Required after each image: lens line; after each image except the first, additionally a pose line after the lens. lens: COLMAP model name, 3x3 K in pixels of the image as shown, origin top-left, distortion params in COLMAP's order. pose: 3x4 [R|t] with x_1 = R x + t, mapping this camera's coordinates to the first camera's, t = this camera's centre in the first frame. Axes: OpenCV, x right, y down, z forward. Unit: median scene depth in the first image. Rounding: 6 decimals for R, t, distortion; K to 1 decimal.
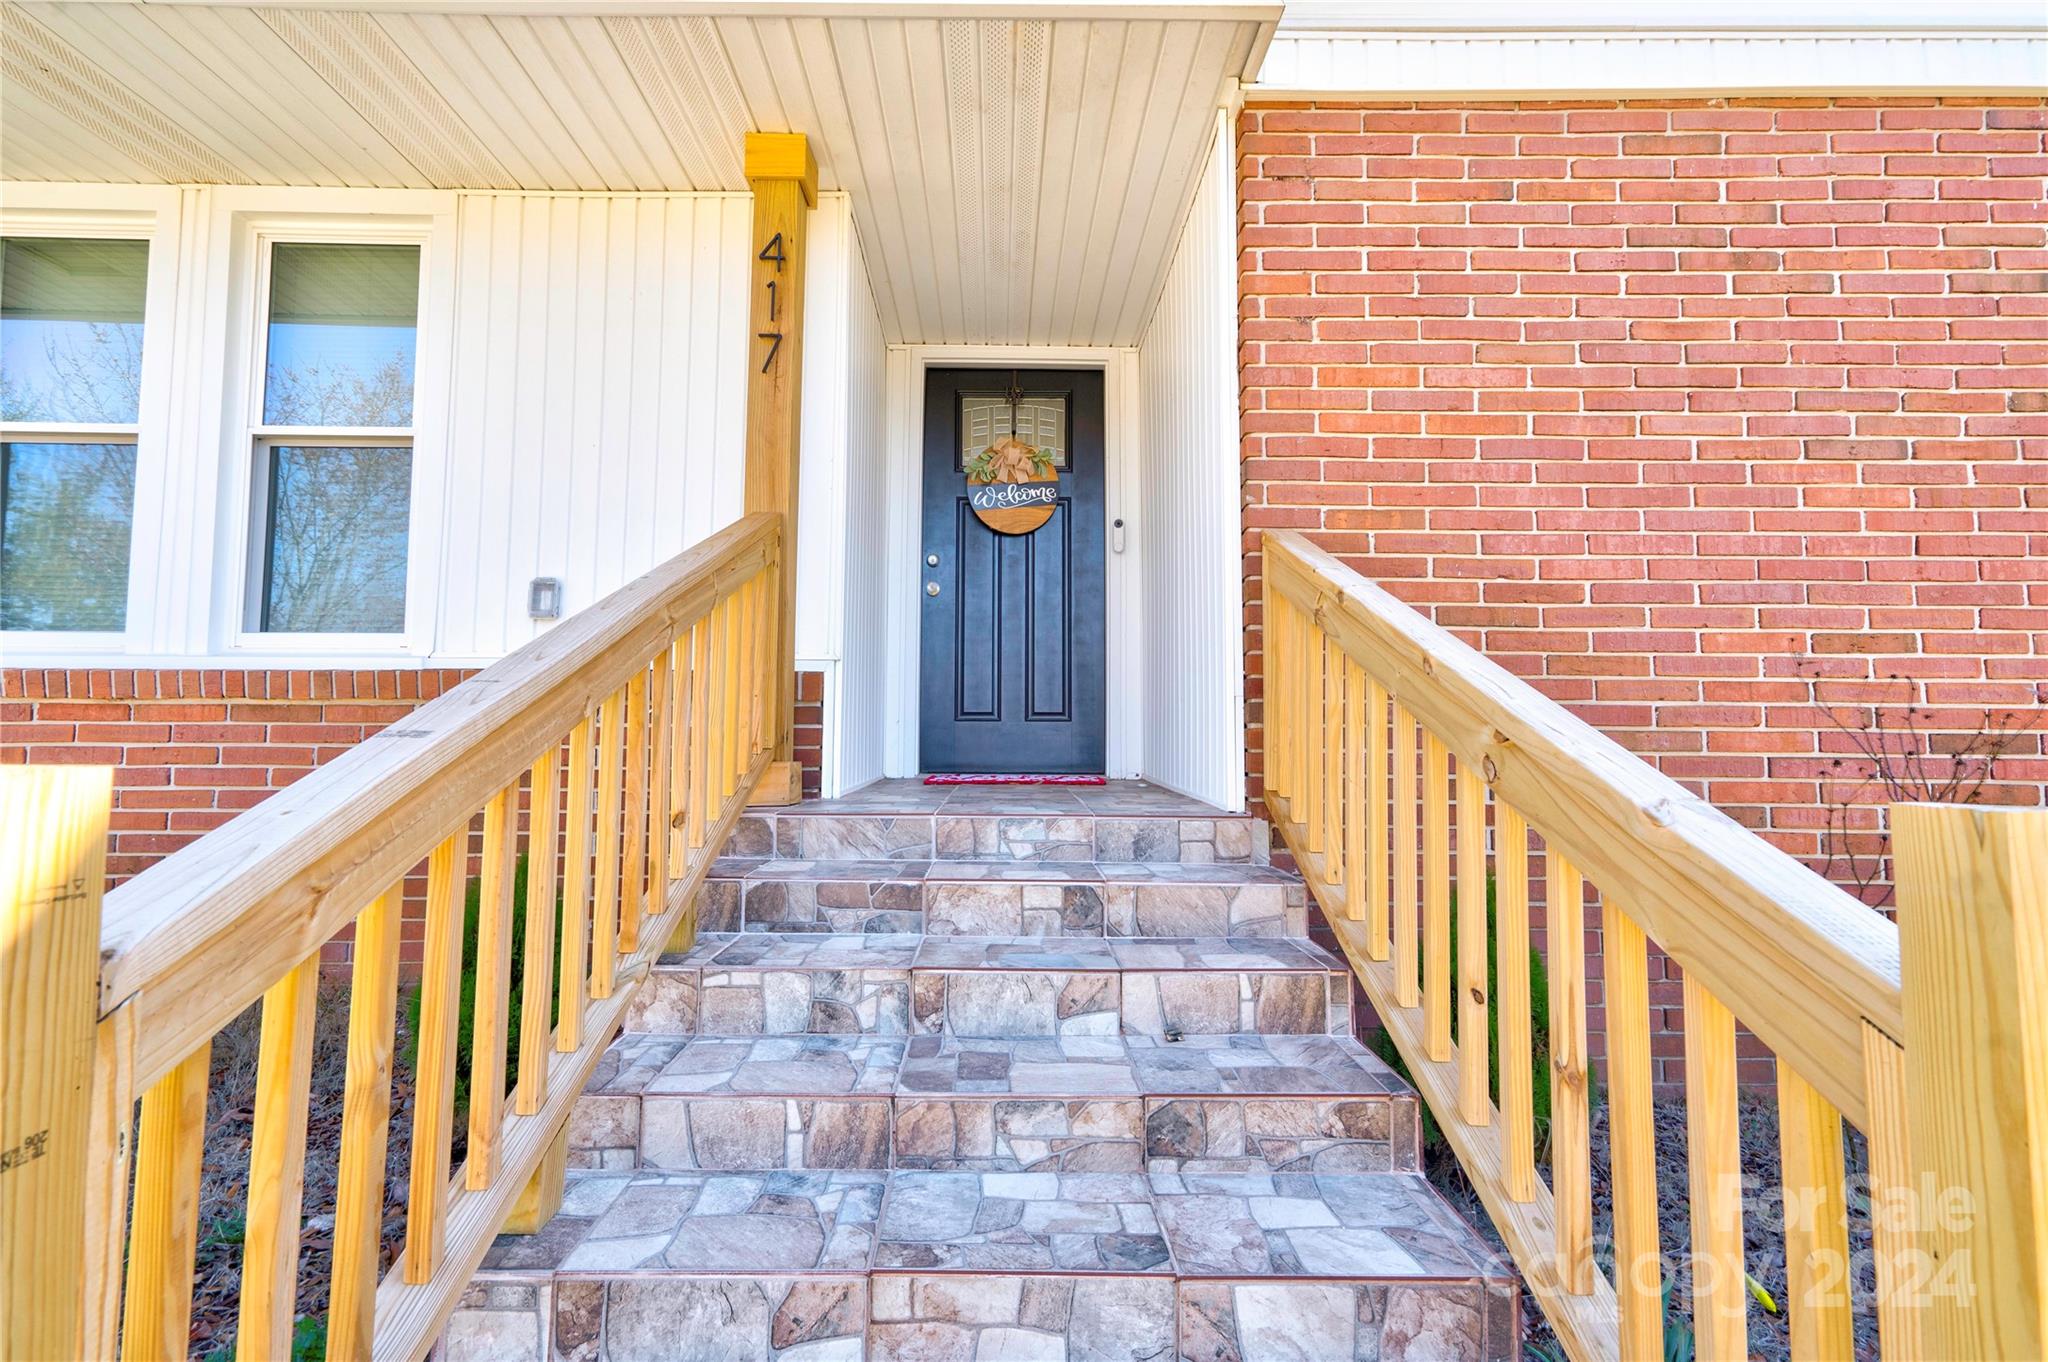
lens RADIAL K [[924.4, 0, 997.5], [0, 924.4, 681.2], [0, 0, 1]] dist [0.001565, 0.000243]
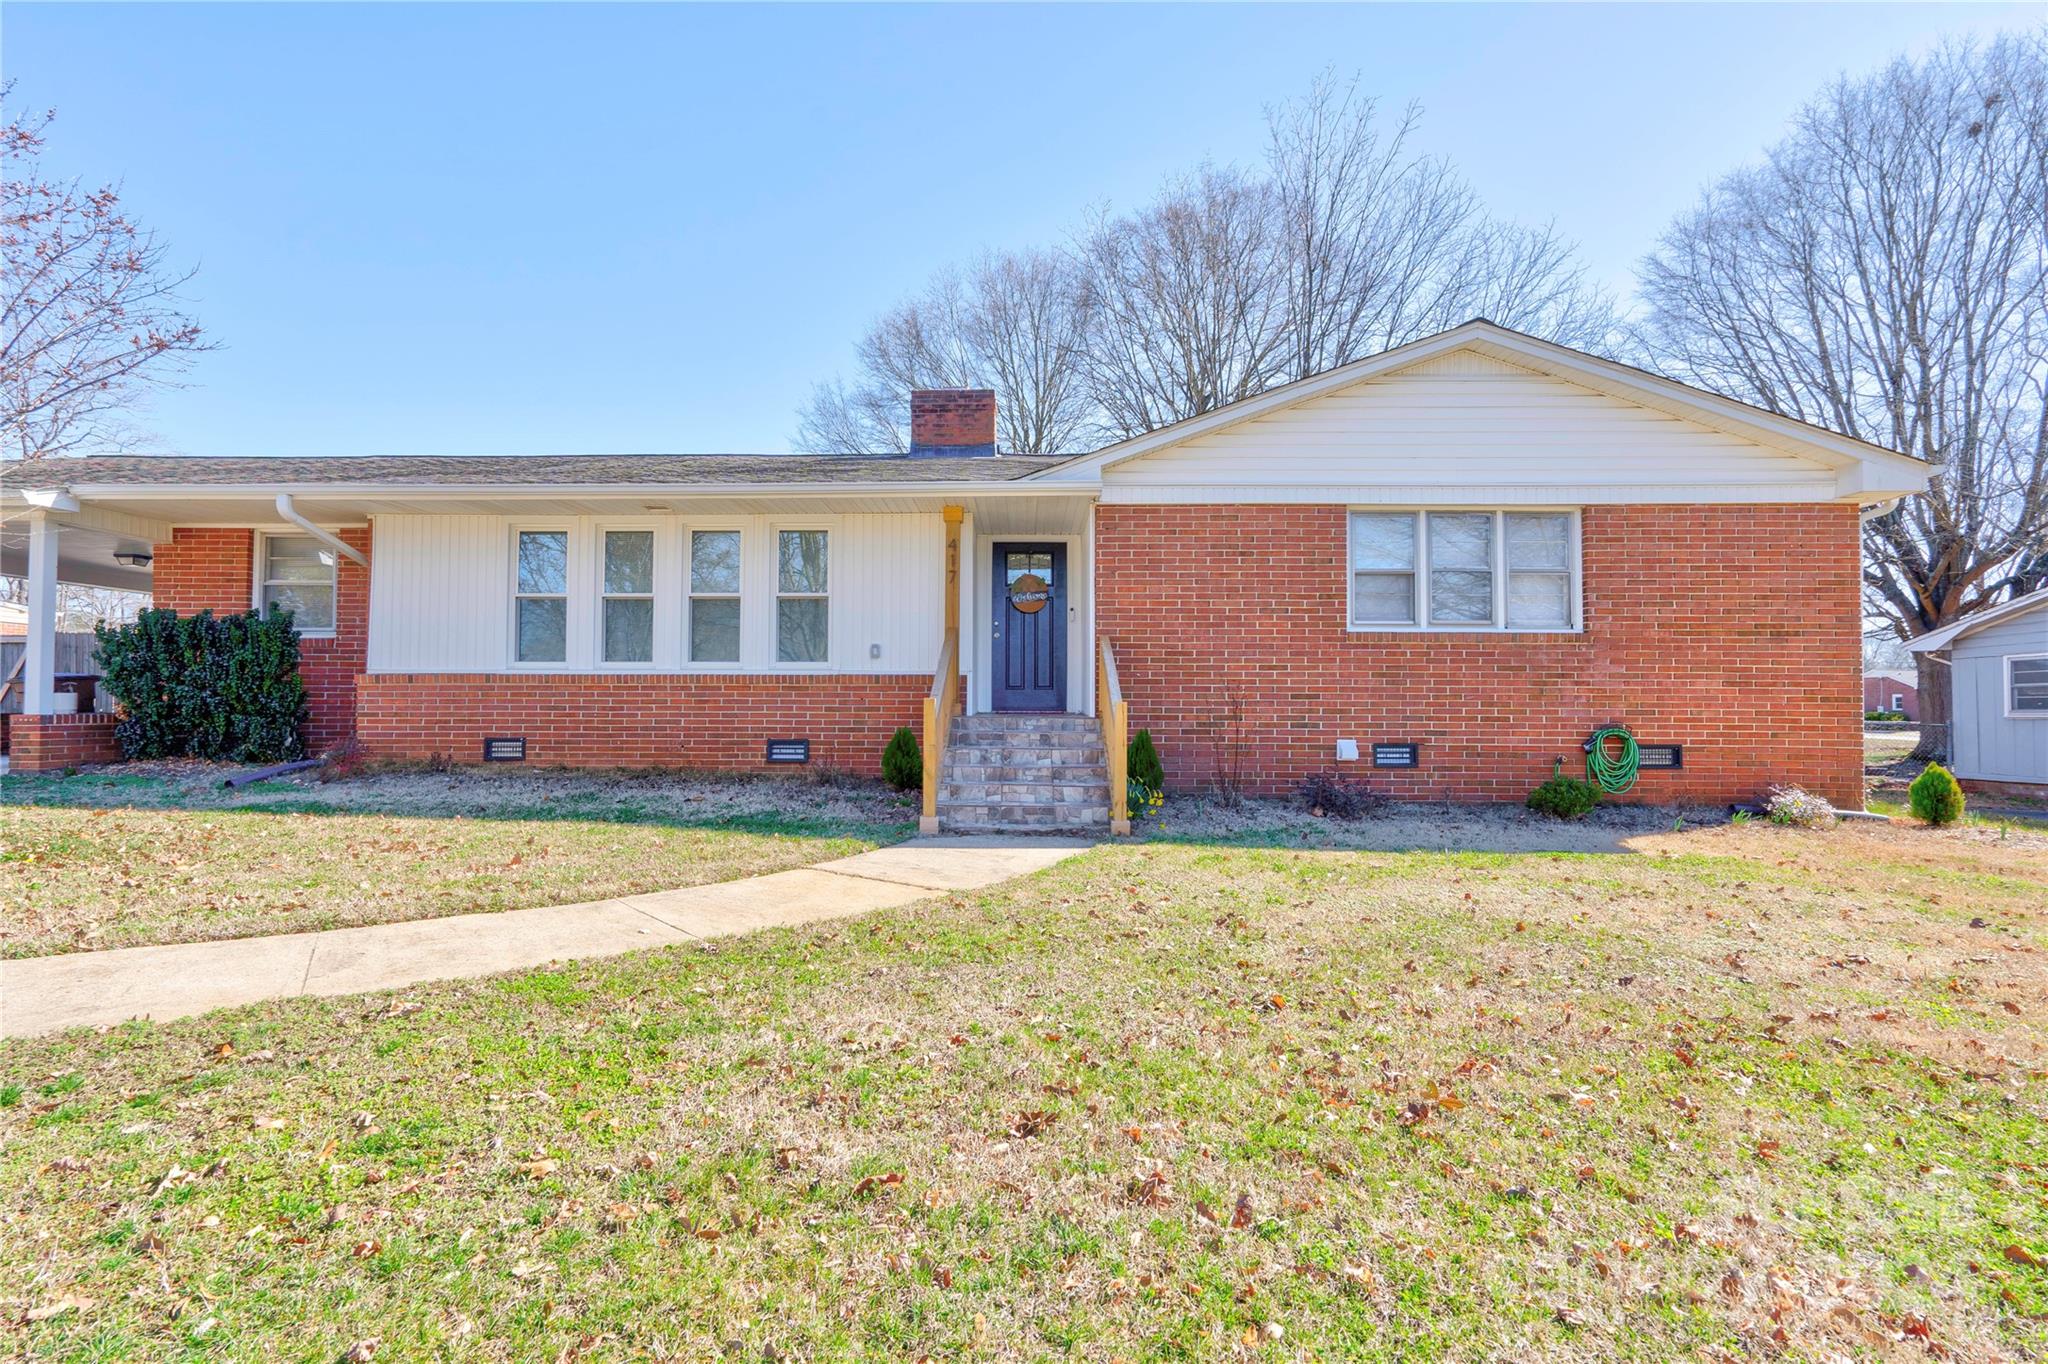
lens RADIAL K [[924.4, 0, 997.5], [0, 924.4, 682.2], [0, 0, 1]] dist [0.001565, 0.000243]
pose [[0.999543, -0.005329, -0.029743, 0.007598], [0.006613, 0.999043, 0.043238, -0.138175], [0.029484, -0.043415, 0.998622, -2.408811]]
